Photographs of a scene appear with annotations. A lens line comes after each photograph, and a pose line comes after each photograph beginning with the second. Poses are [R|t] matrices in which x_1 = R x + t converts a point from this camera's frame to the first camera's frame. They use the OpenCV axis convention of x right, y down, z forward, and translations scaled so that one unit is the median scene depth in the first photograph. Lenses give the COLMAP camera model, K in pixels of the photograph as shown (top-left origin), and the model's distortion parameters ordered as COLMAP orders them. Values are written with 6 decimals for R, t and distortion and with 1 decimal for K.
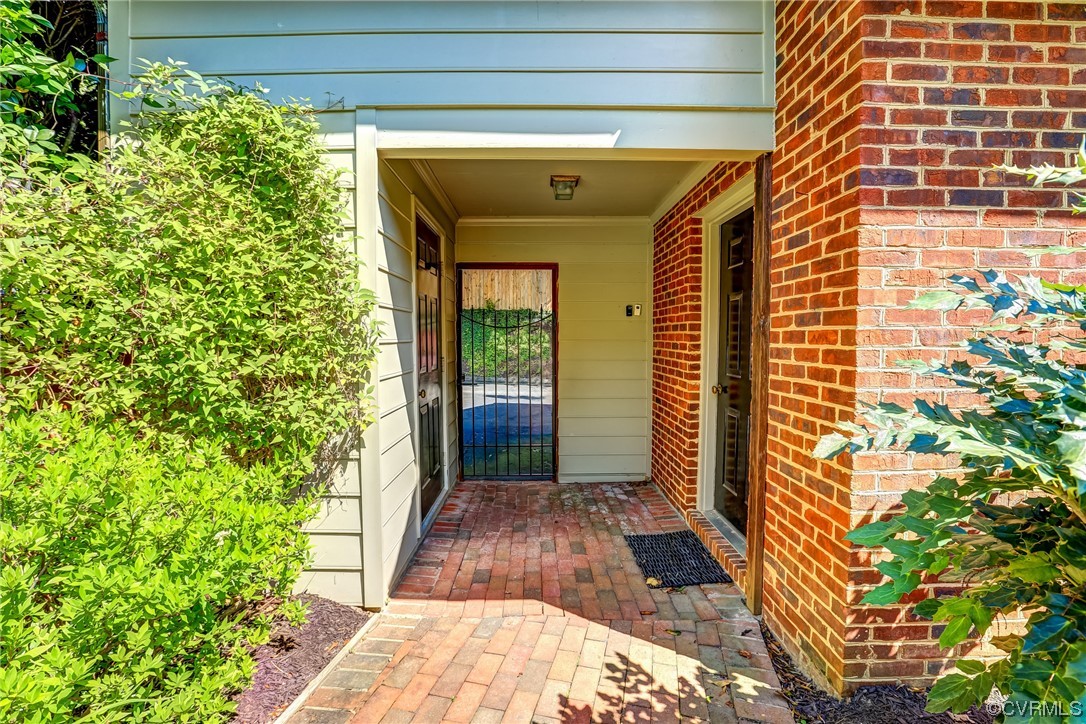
lens RADIAL K [[494.0, 0, 540.2], [0, 494.0, 362.6], [0, 0, 1]] dist [-0.045709, 0.013812]
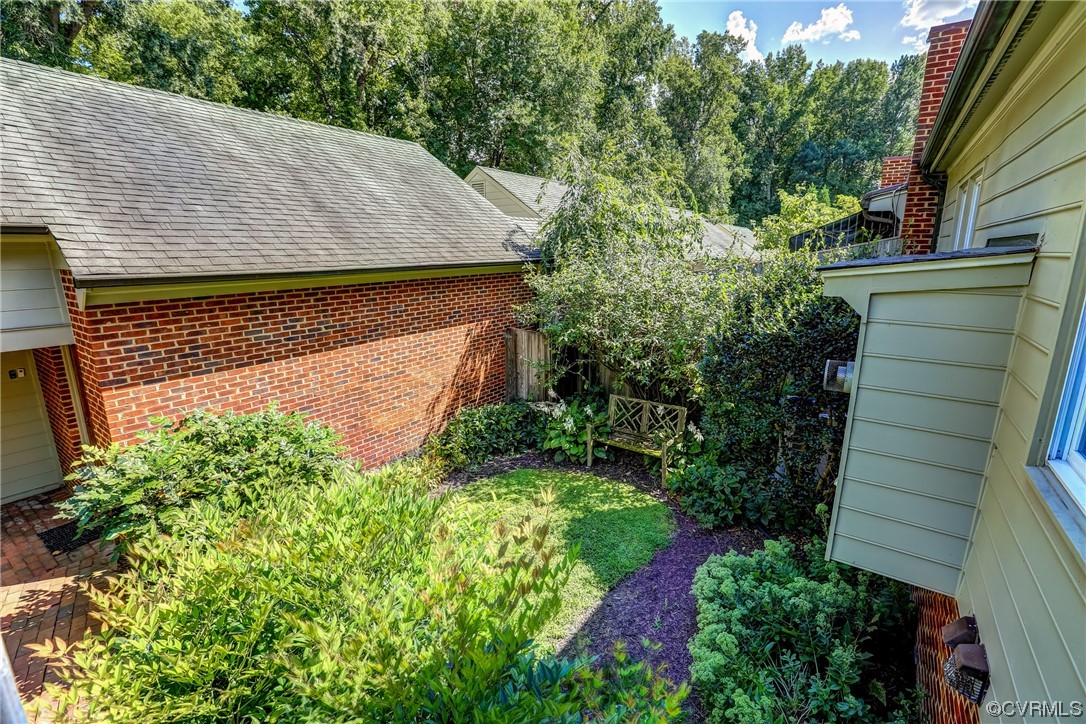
lens RADIAL K [[494.0, 0, 542.9], [0, 494.0, 363.5], [0, 0, 1]] dist [-0.045709, 0.013812]
pose [[0.582912, -0.182352, 0.791809, -0.001053], [0.038987, 0.979646, 0.196908, -0.856334], [-0.811599, -0.083910, 0.578157, -2.353748]]
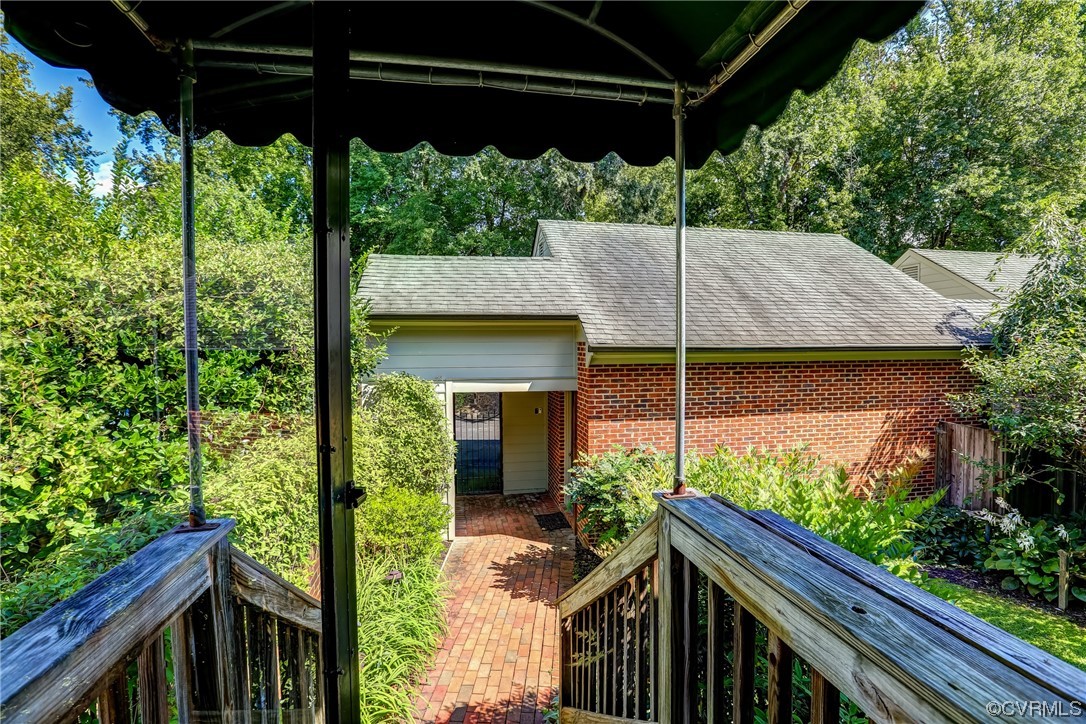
lens RADIAL K [[494.0, 0, 544.6], [0, 494.0, 359.2], [0, 0, 1]] dist [-0.045709, 0.013812]
pose [[0.985439, -0.004553, 0.169971, -0.366909], [0.007892, 0.999789, -0.018975, -0.729492], [-0.169849, 0.020040, 0.985266, -2.771673]]
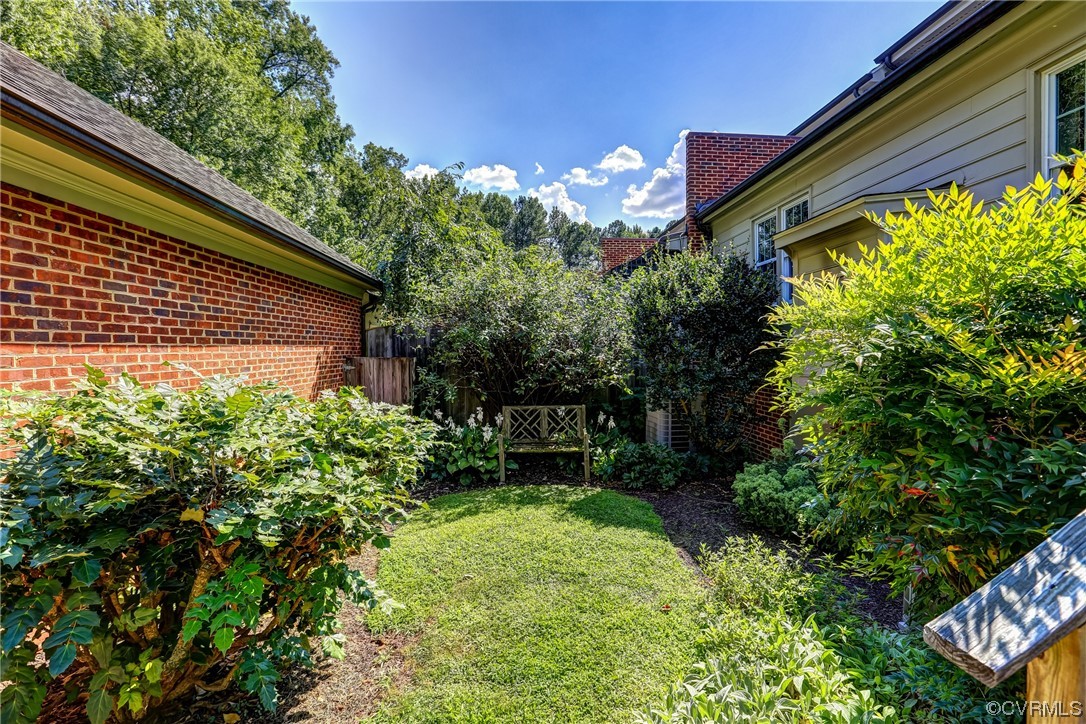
lens RADIAL K [[494.0, 0, 545.2], [0, 494.0, 358.0], [0, 0, 1]] dist [-0.045709, 0.013812]
pose [[-0.055489, -0.014451, 0.998355, -0.457139], [0.050832, 0.998558, 0.017280, -0.199609], [-0.997165, 0.051707, -0.054675, -0.547919]]
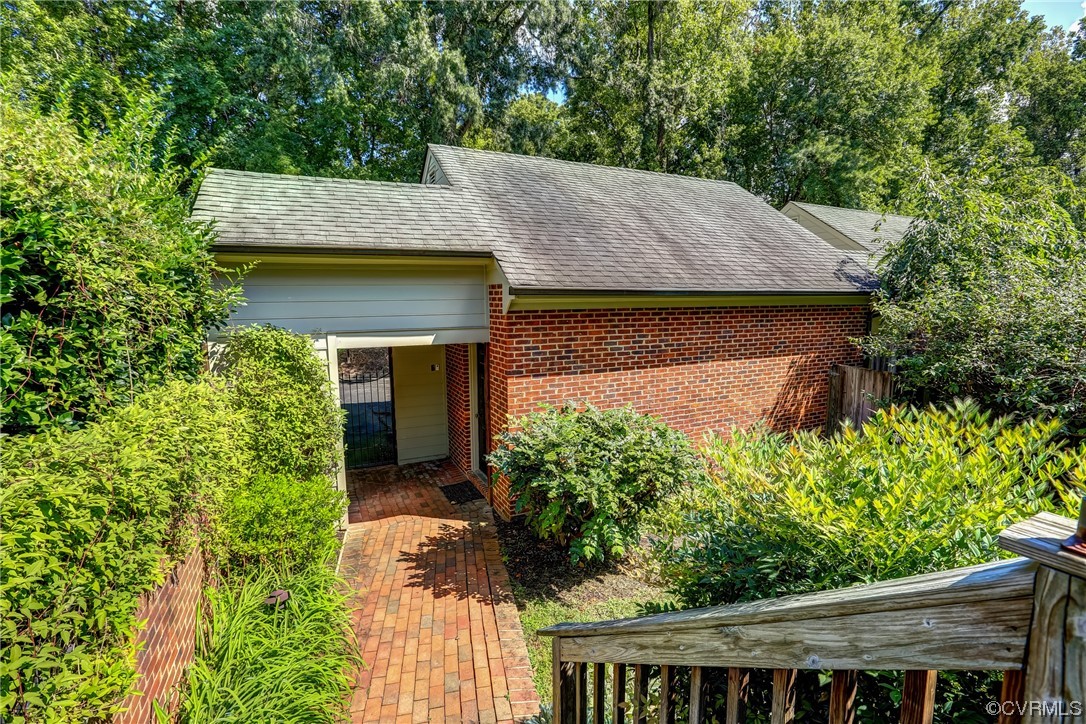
lens RADIAL K [[494.0, 0, 542.3], [0, 494.0, 360.6], [0, 0, 1]] dist [-0.045709, 0.013812]
pose [[0.912119, -0.053488, 0.406422, -0.497782], [0.023479, 0.996640, 0.078471, -0.682541], [-0.409254, -0.062032, 0.910310, -2.124519]]
